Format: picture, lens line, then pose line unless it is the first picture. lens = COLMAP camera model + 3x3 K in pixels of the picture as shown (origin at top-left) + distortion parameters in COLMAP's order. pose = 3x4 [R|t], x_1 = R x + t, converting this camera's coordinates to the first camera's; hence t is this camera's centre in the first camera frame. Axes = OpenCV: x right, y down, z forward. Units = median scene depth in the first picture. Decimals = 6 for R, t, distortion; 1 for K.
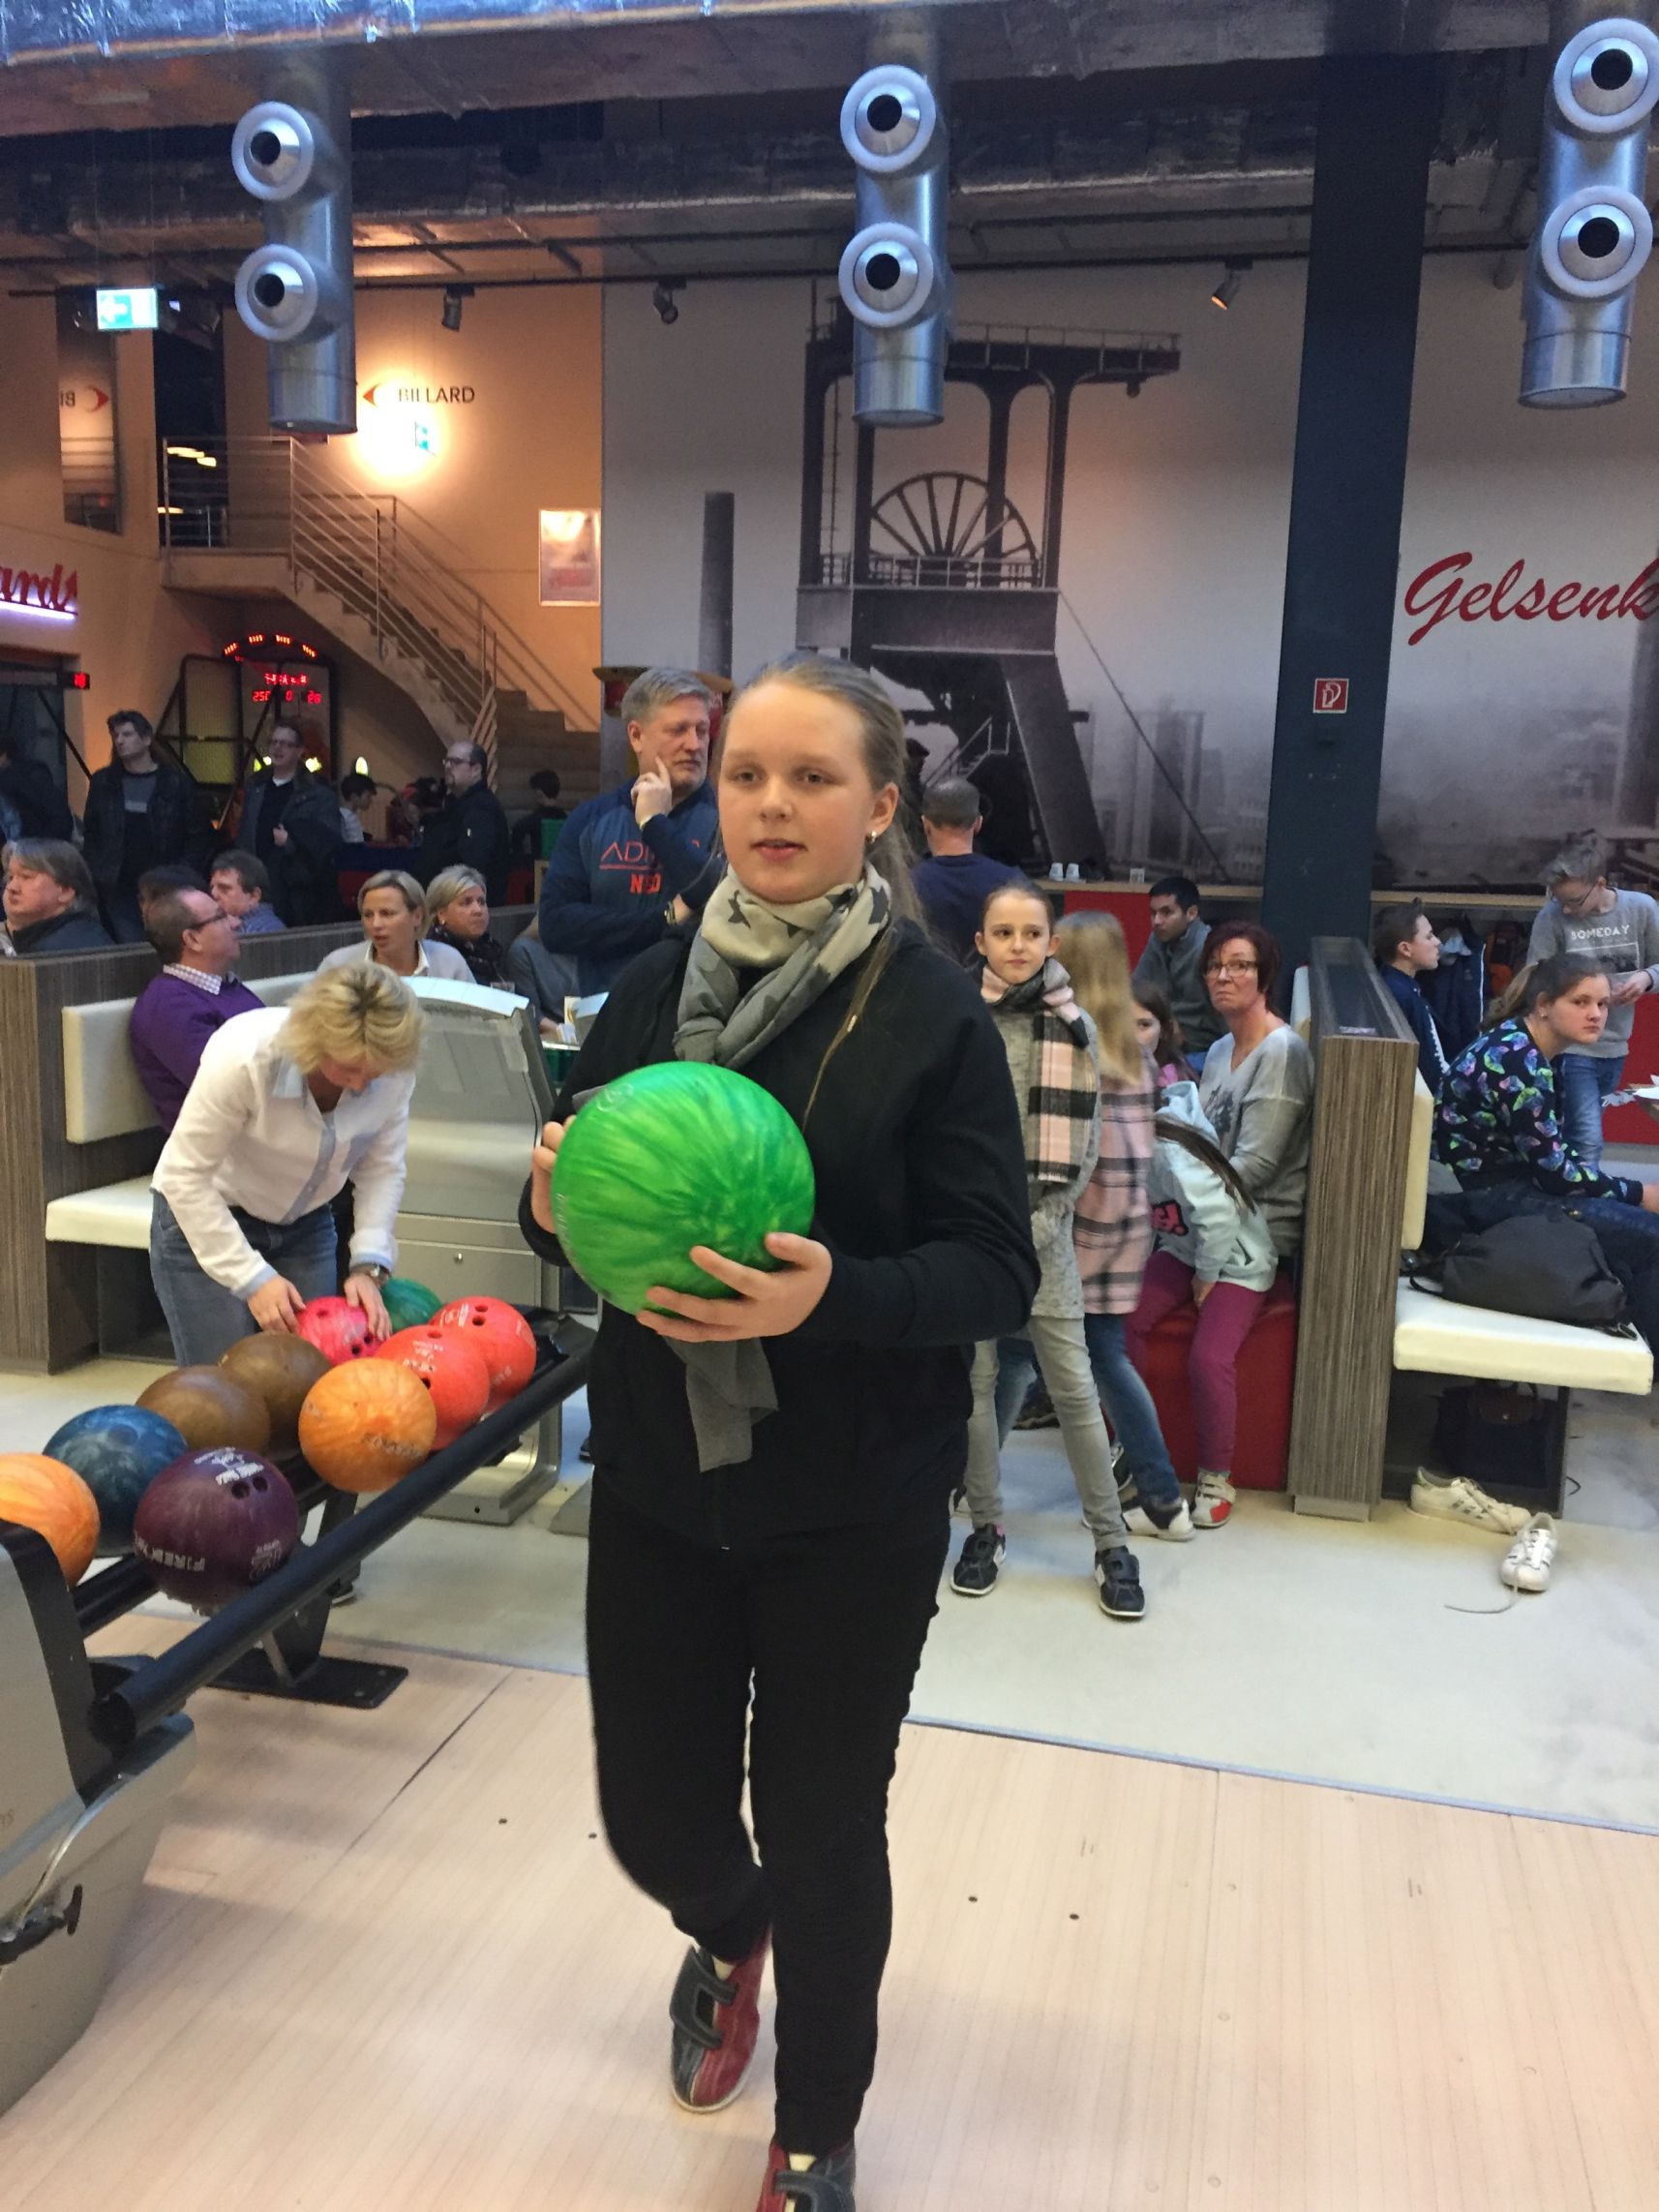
lens RADIAL K [[1868.6, 0, 833.8], [0, 1868.6, 1103.7], [0, 0, 1]] dist [0.099553, -0.129768]
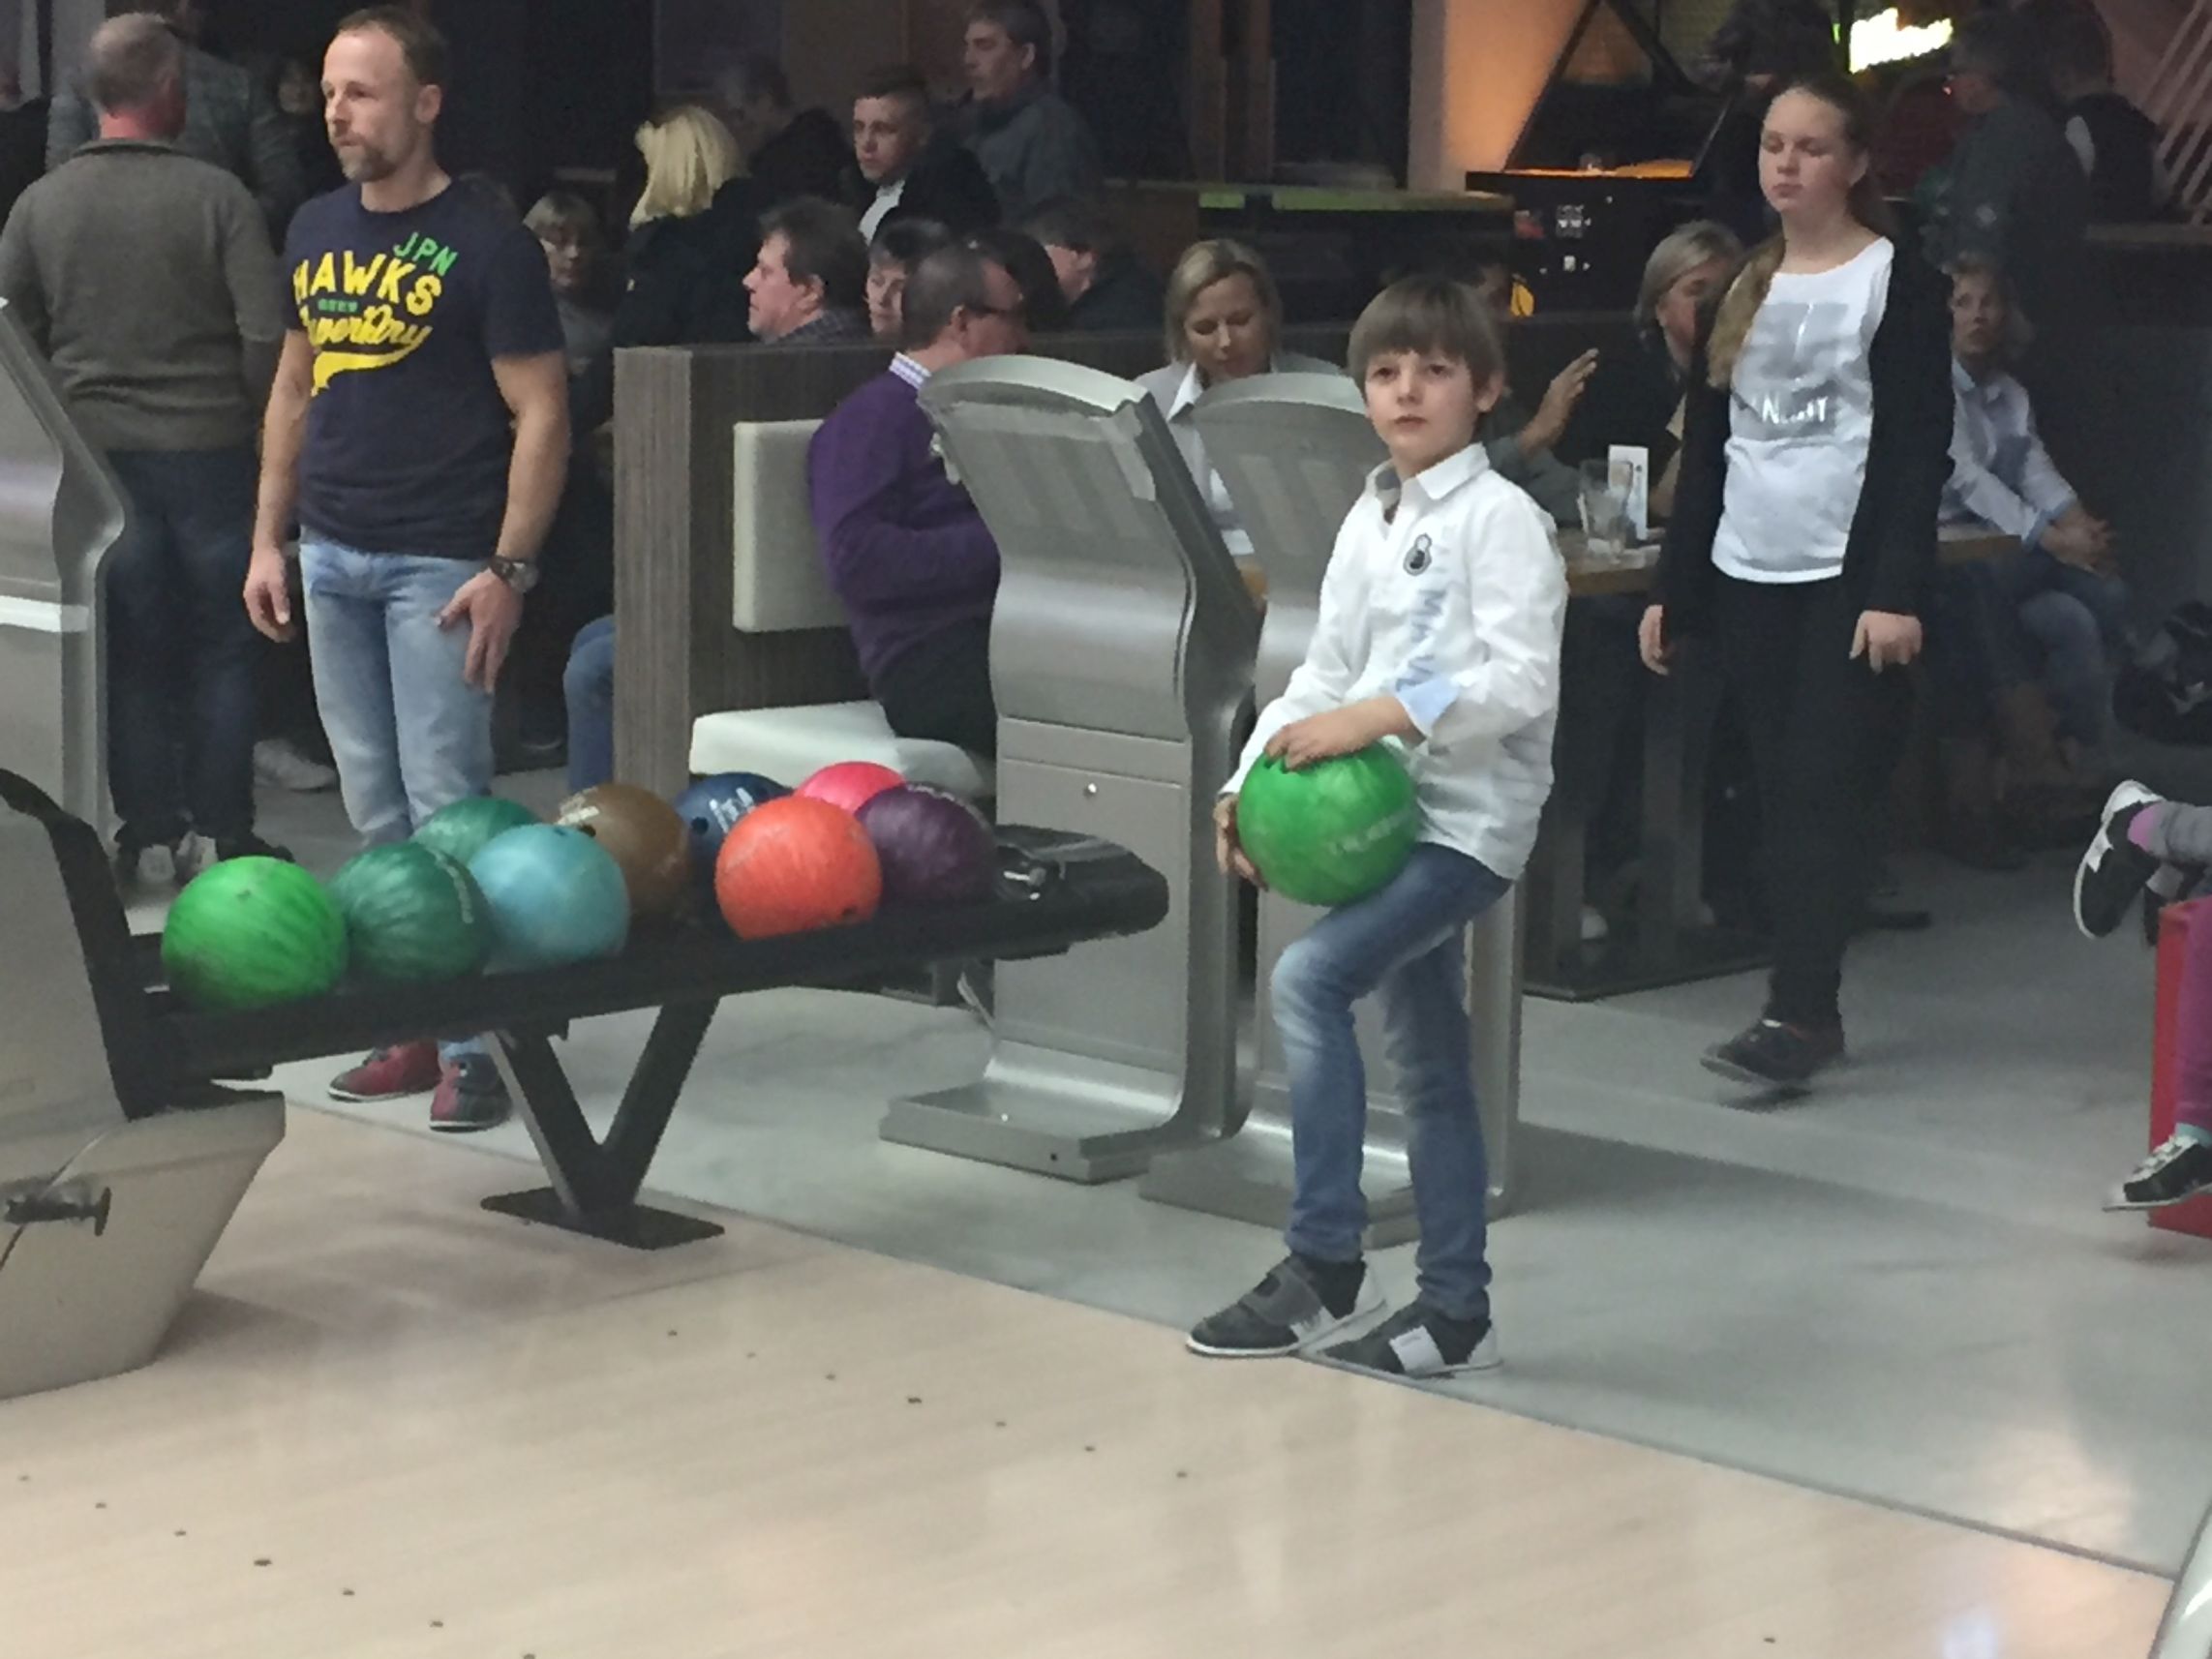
lens RADIAL K [[4970.0, 0, 1131.6], [0, 4970.0, 908.0], [0, 0, 1]] dist [0.077929, 0.000000]
pose [[0.865369, 0.067654, -0.496547, 0.204295], [-0.069326, 0.997480, 0.015087, 0.028799], [0.496316, 0.021368, 0.867879, -0.150352]]
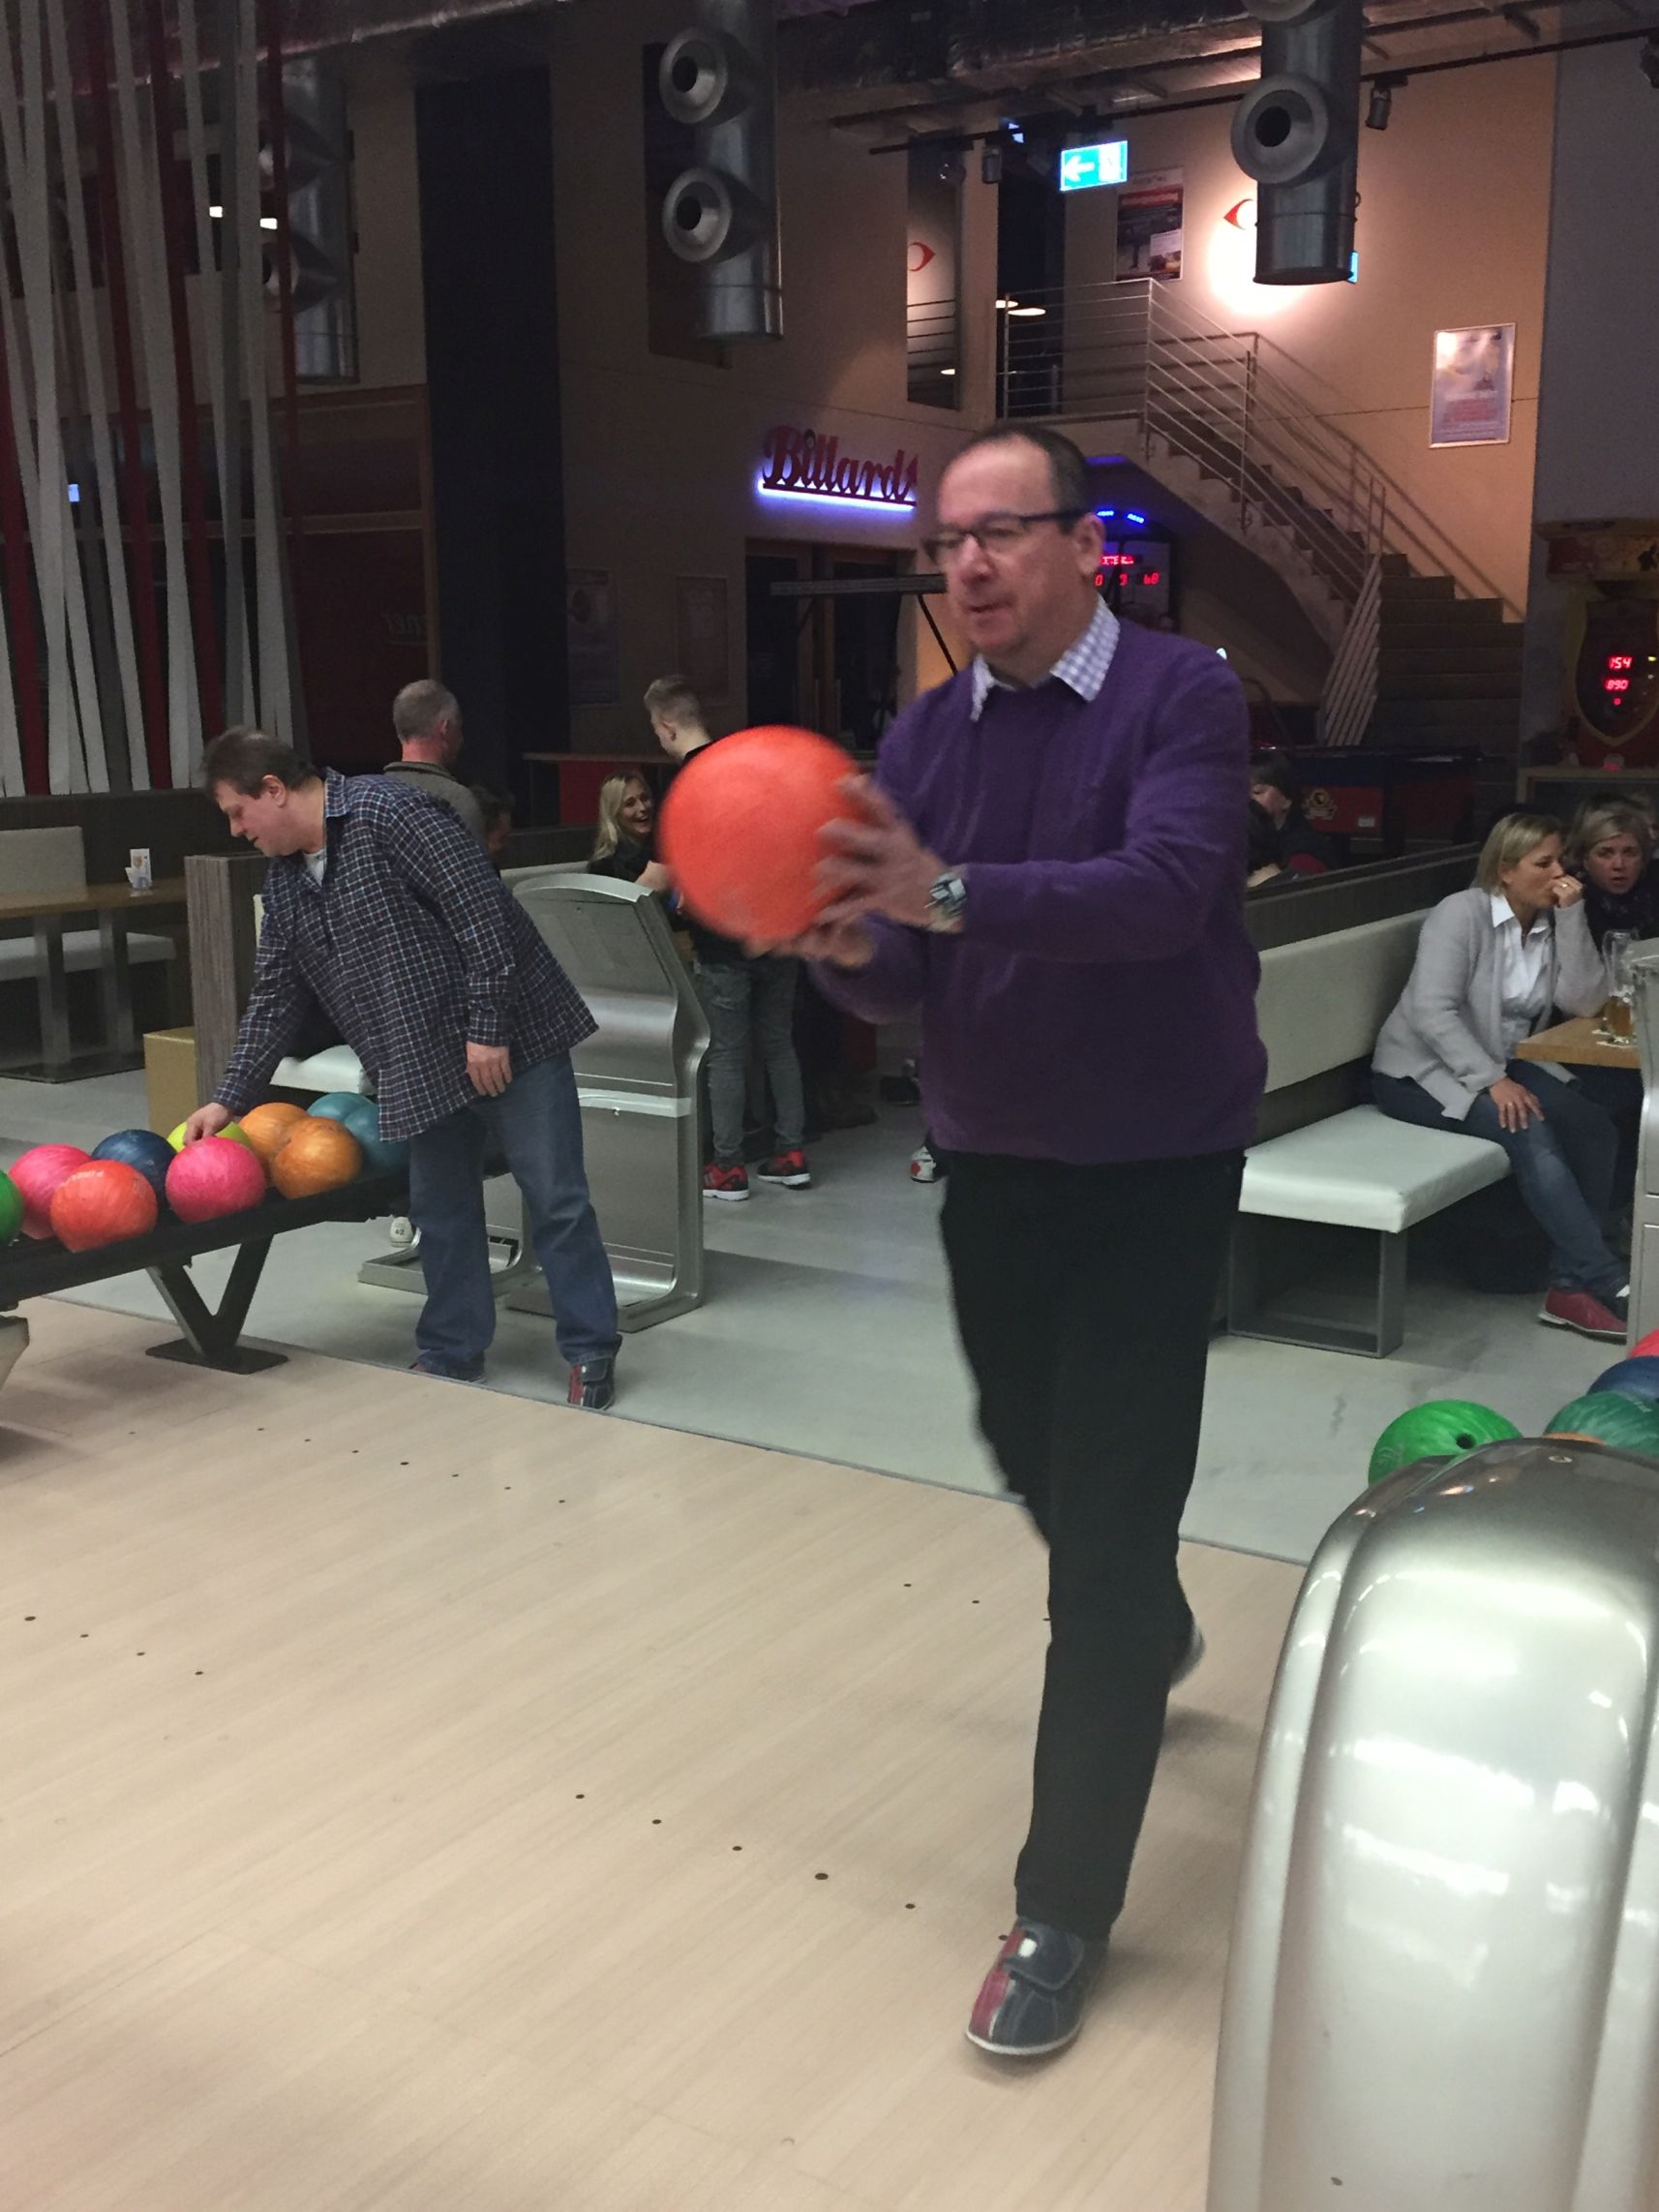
lens RADIAL K [[2282.2, 0, 820.2], [0, 2282.2, 1110.2], [0, 0, 1]] dist [0.053580, 0.000000]
pose [[0.940308, 0.025733, -0.339352, -0.073099], [-0.016656, 0.999422, 0.029634, -0.002005], [0.339918, -0.022213, 0.940193, -0.049203]]
